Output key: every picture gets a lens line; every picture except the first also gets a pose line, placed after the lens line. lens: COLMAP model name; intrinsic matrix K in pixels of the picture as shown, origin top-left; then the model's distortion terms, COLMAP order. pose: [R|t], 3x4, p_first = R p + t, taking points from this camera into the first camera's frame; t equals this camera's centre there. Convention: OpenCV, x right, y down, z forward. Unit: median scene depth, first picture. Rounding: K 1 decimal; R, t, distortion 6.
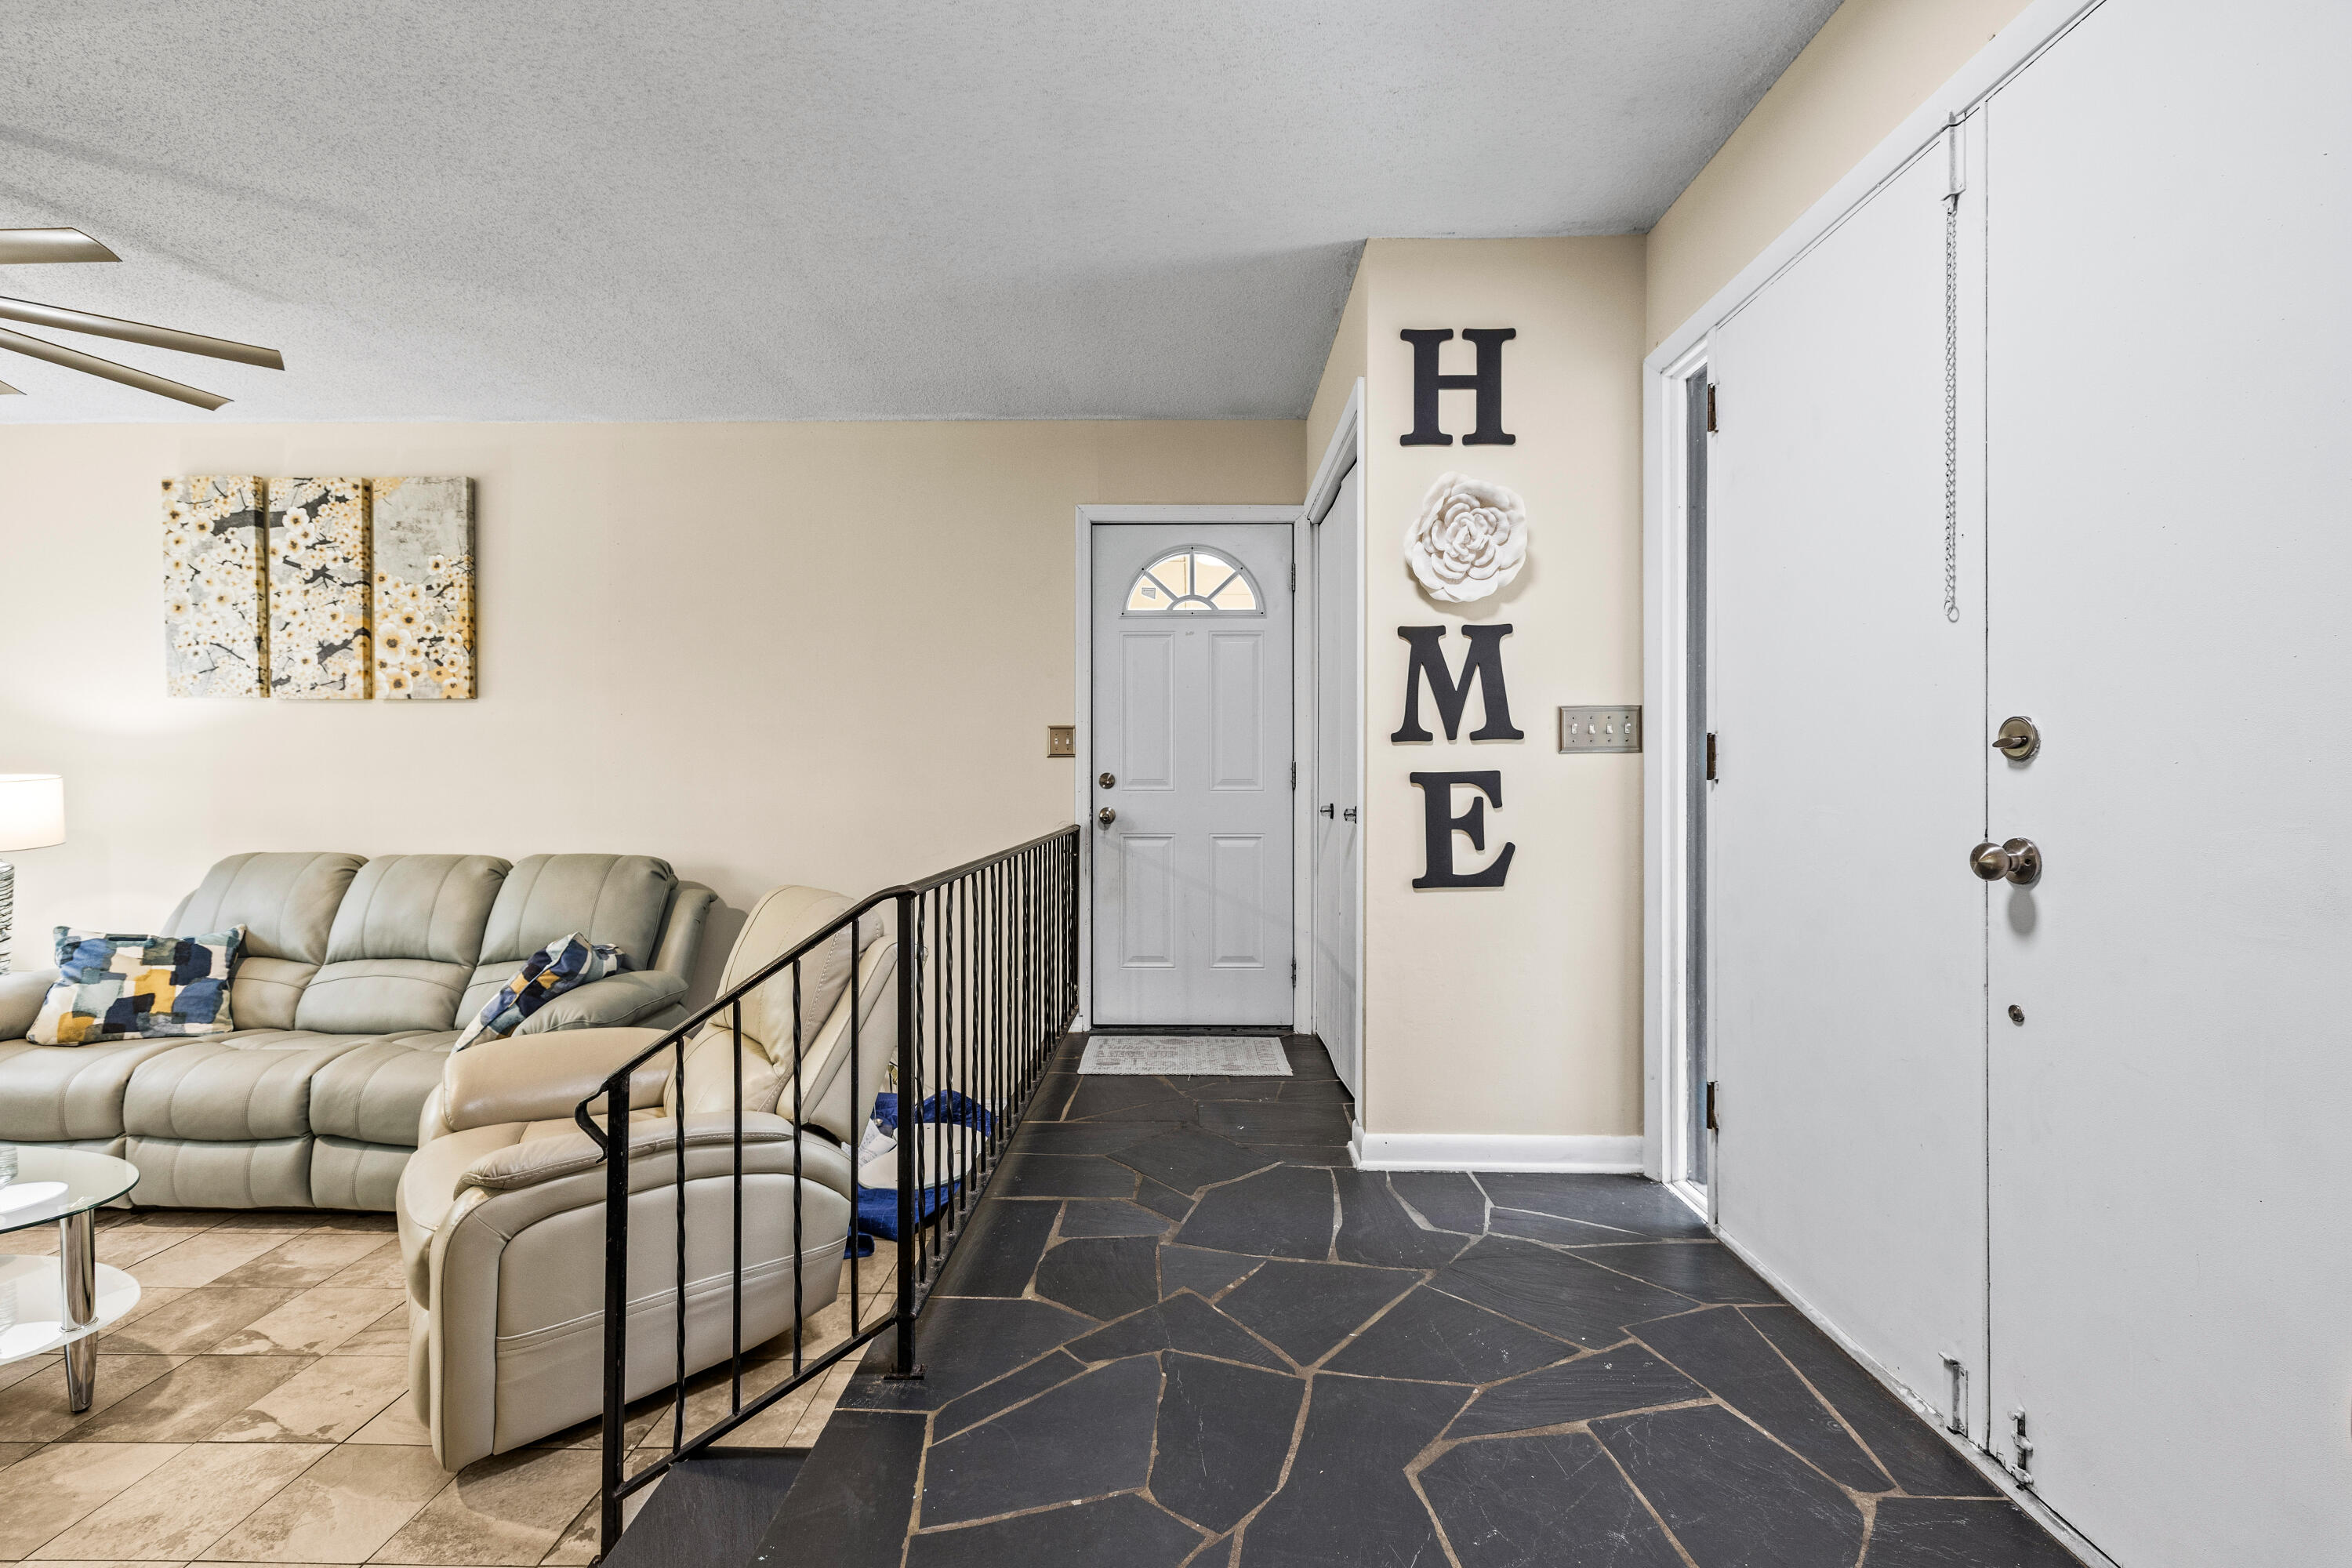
lens RADIAL K [[993.8, 0, 1168.4], [0, 993.8, 768.1], [0, 0, 1]] dist [-0.000904, 0.000264]
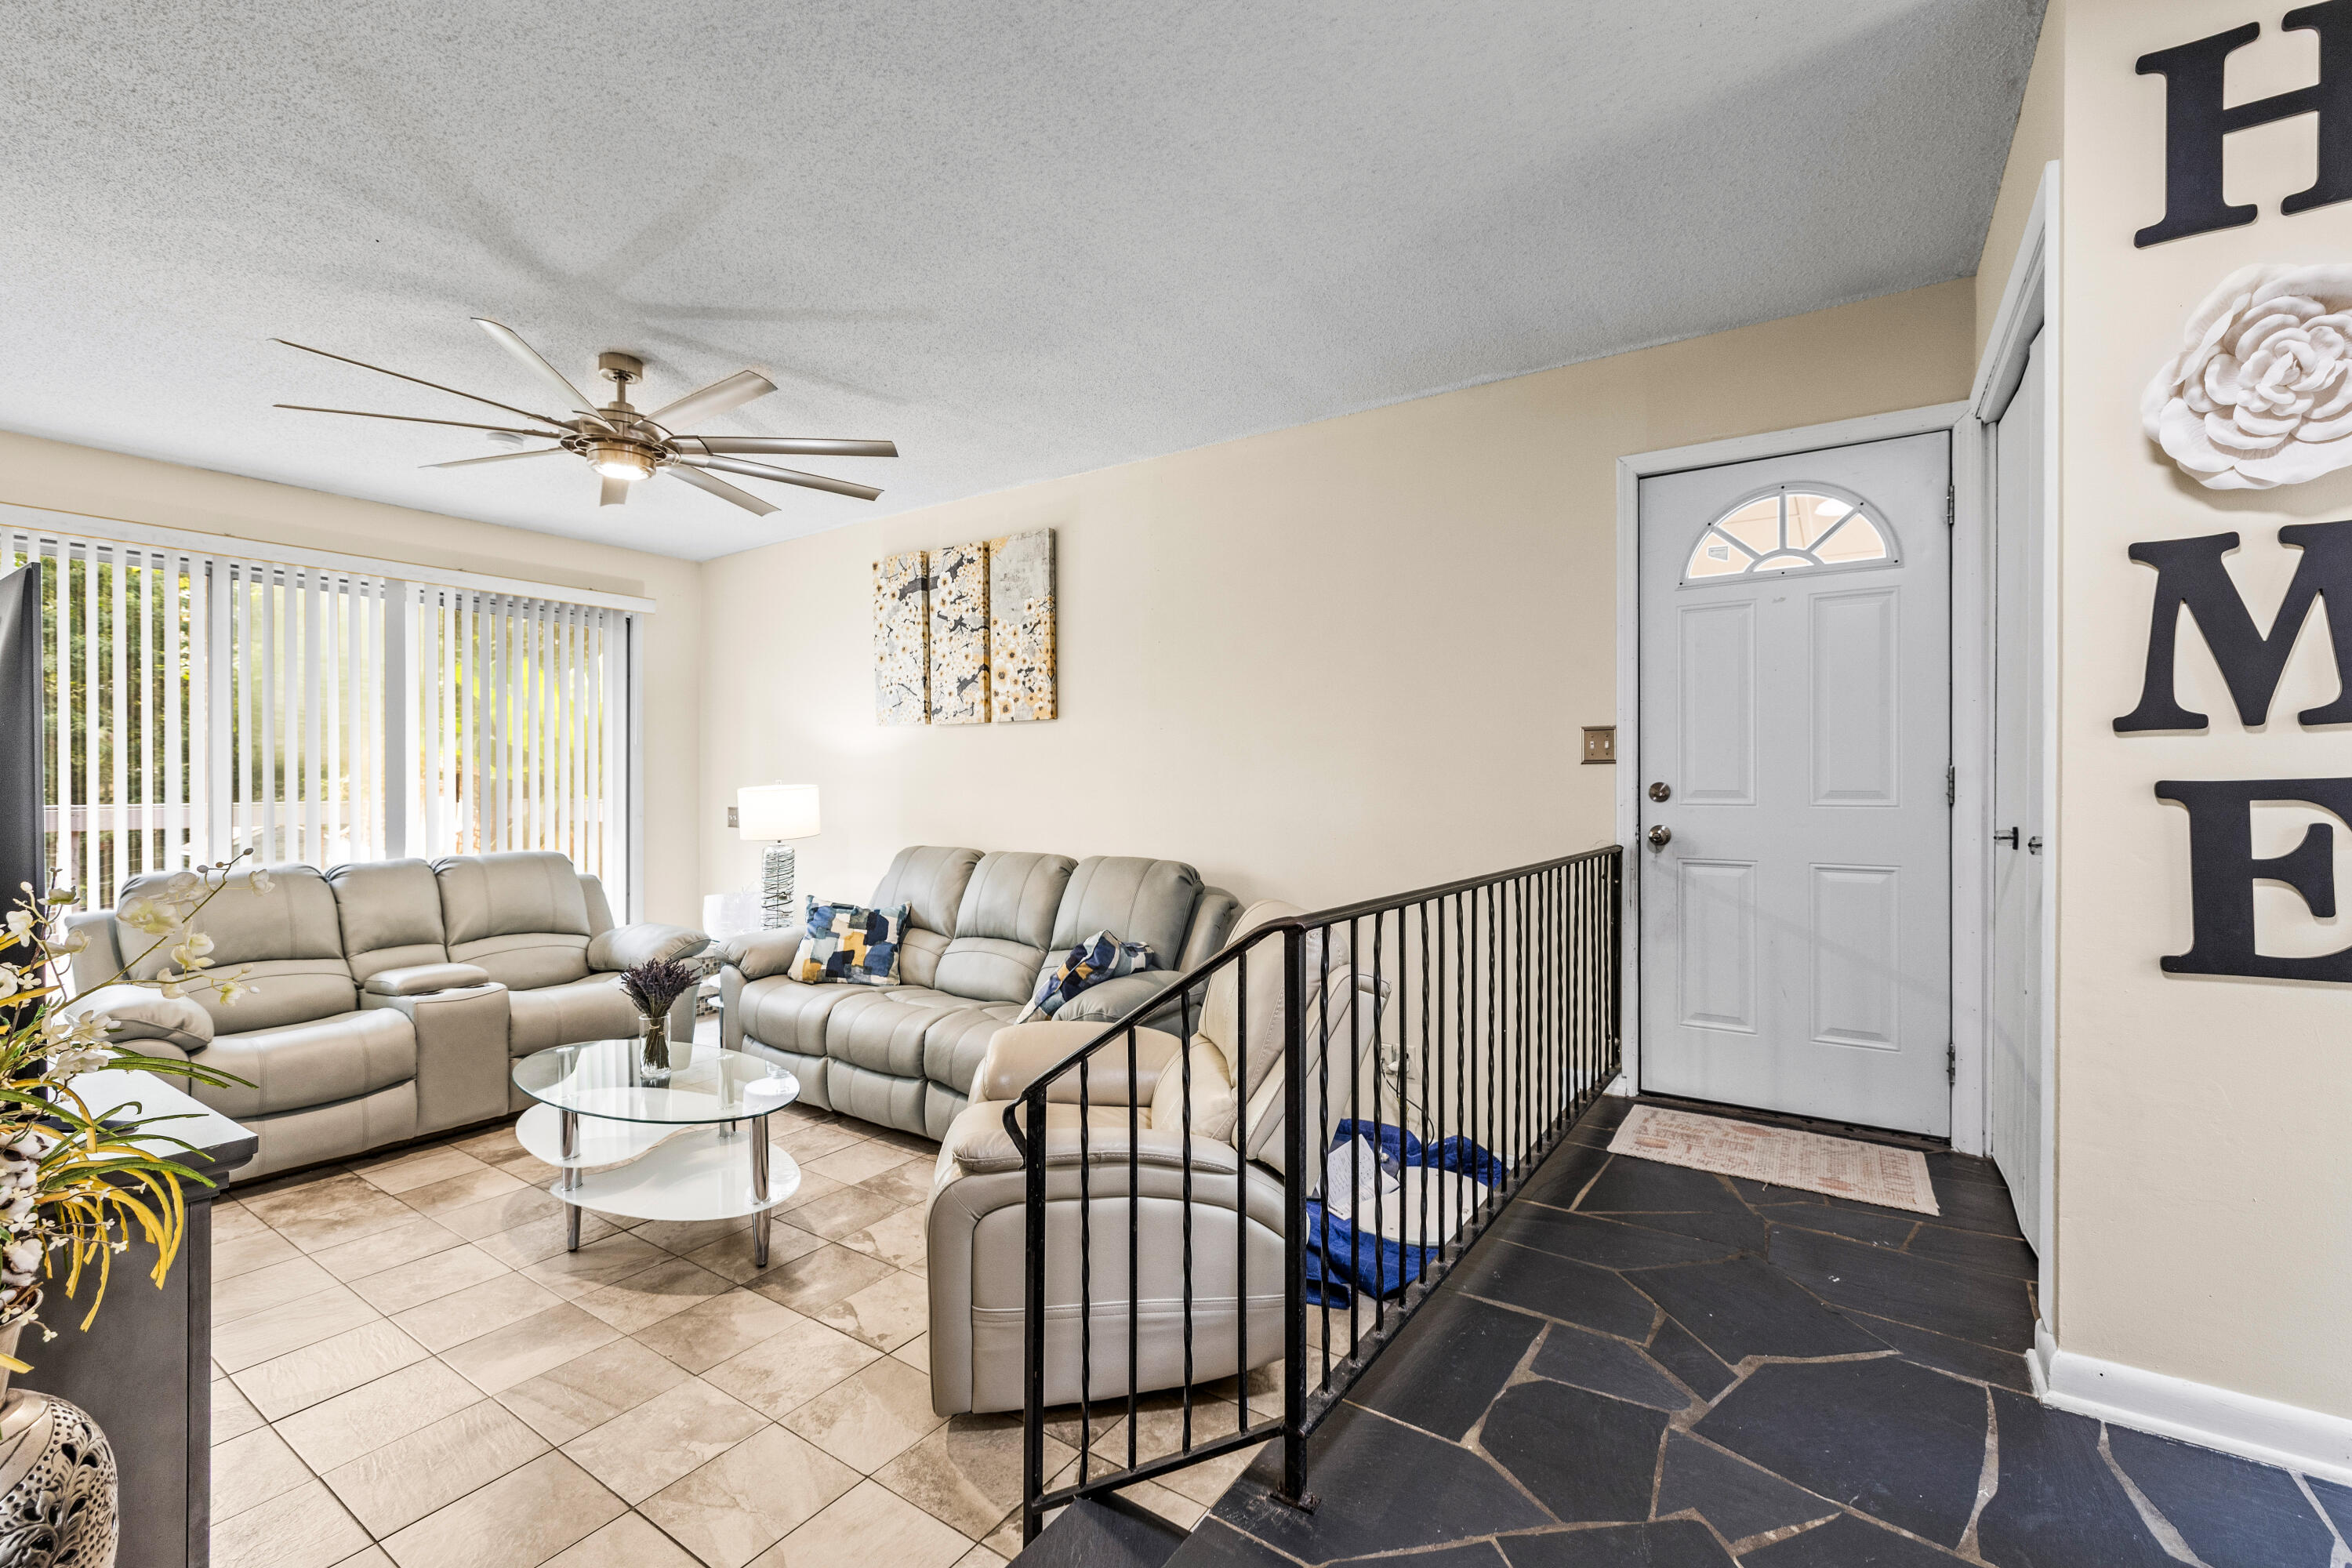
lens RADIAL K [[988.1, 0, 1176.0], [0, 988.1, 784.0], [0, 0, 1]] dist [-0.000783, 0.000504]
pose [[0.838062, -0.000574, -0.545575, 0.060470], [0.003941, 0.999980, 0.005001, 0.000694], [0.545561, -0.006342, 0.838047, 0.141562]]
